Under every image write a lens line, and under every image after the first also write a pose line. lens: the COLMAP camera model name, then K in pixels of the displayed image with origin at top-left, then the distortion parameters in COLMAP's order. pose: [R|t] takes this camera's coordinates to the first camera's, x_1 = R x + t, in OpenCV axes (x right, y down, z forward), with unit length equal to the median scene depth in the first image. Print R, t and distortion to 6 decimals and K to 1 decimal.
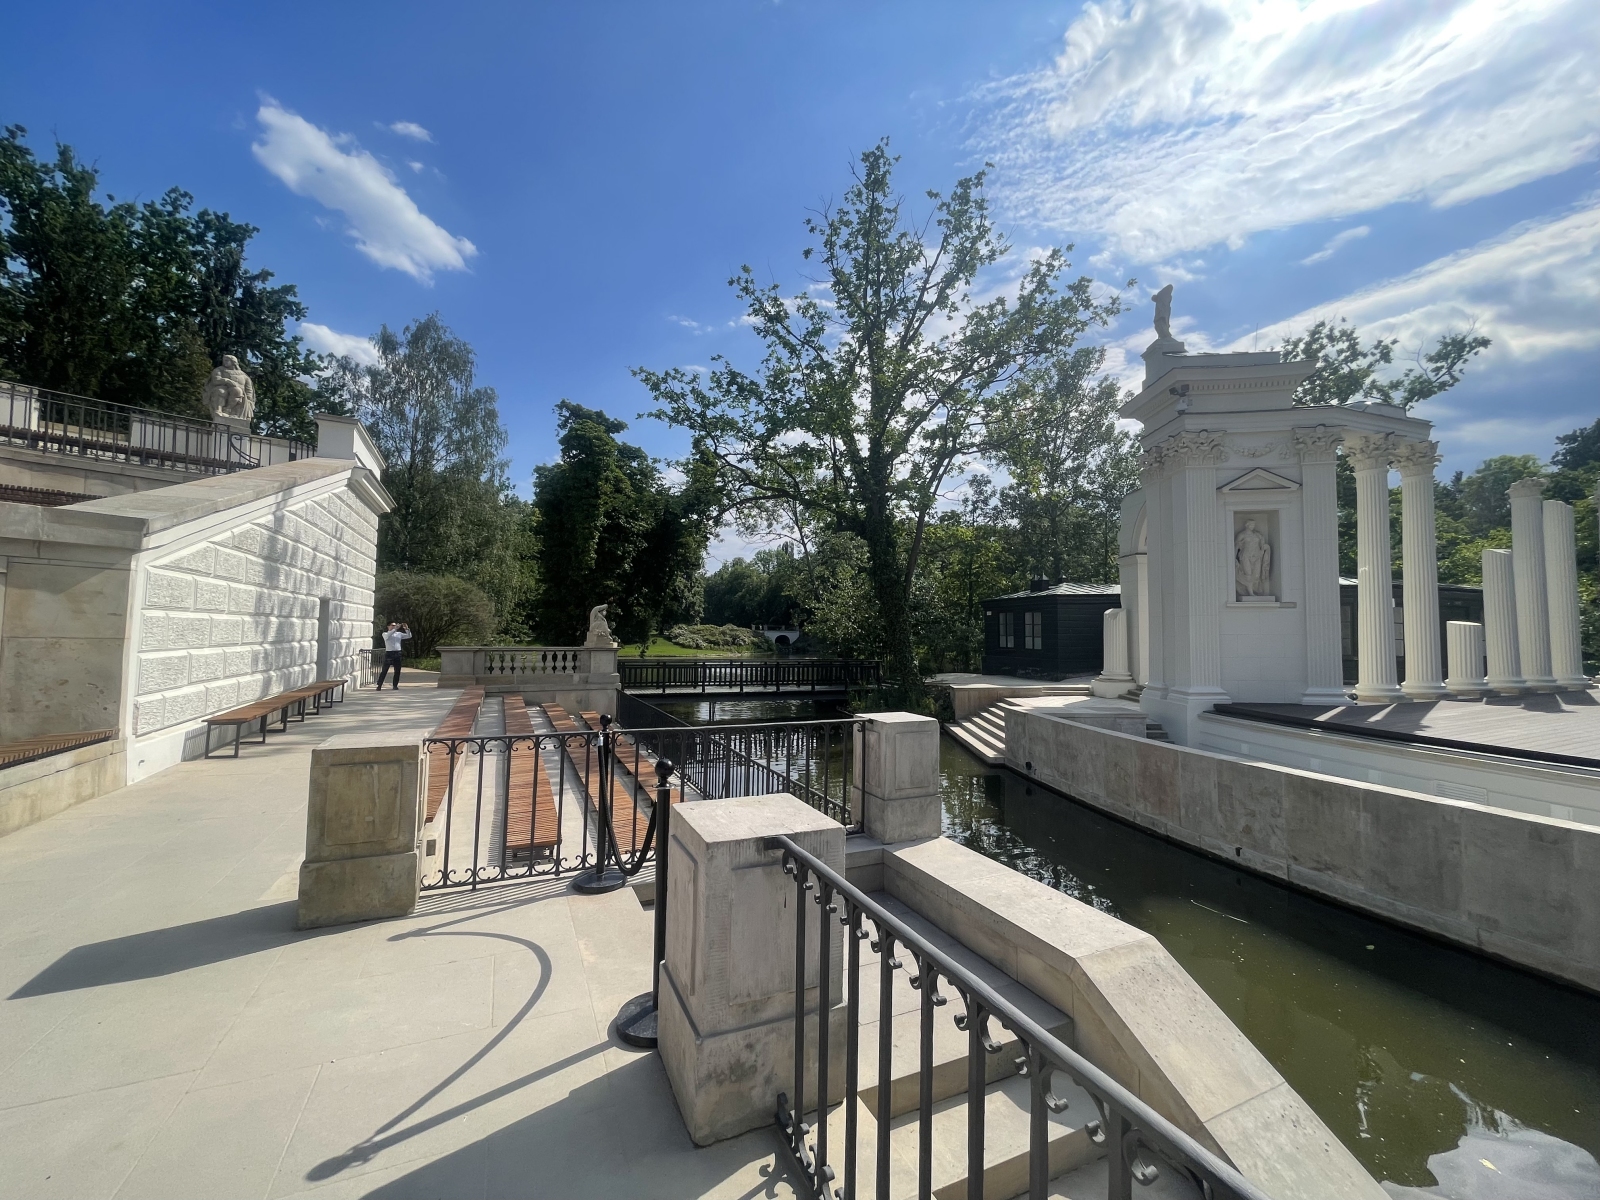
lens RADIAL K [[642.6, 0, 800.1], [0, 642.6, 597.9], [0, 0, 1]] dist [-0.000872, -0.000394]
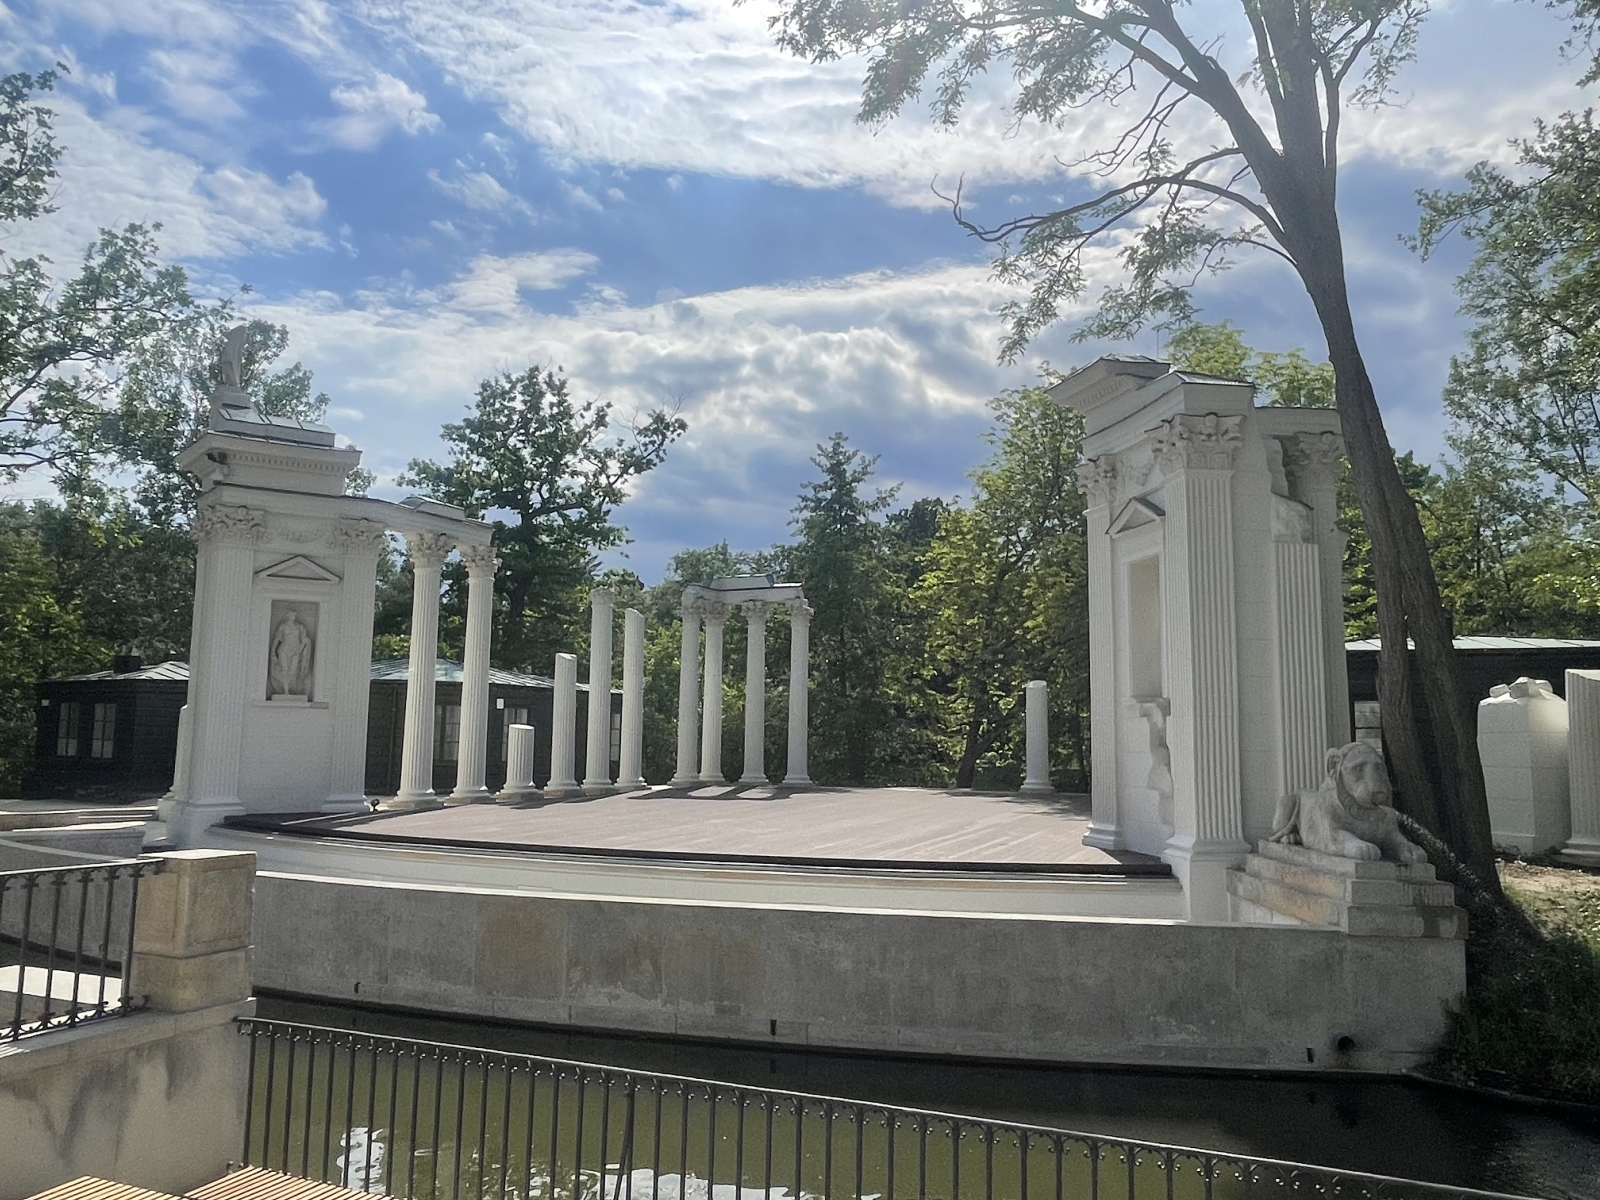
lens RADIAL K [[1177.1, 0, 804.1], [0, 1177.1, 598.7], [0, 0, 1]] dist [-0.000248, -0.003613]
pose [[0.744305, 0.080665, 0.662950, 0.096290], [-0.041197, 0.996334, -0.074978, -0.030547], [-0.666568, 0.028495, 0.744900, -0.512680]]
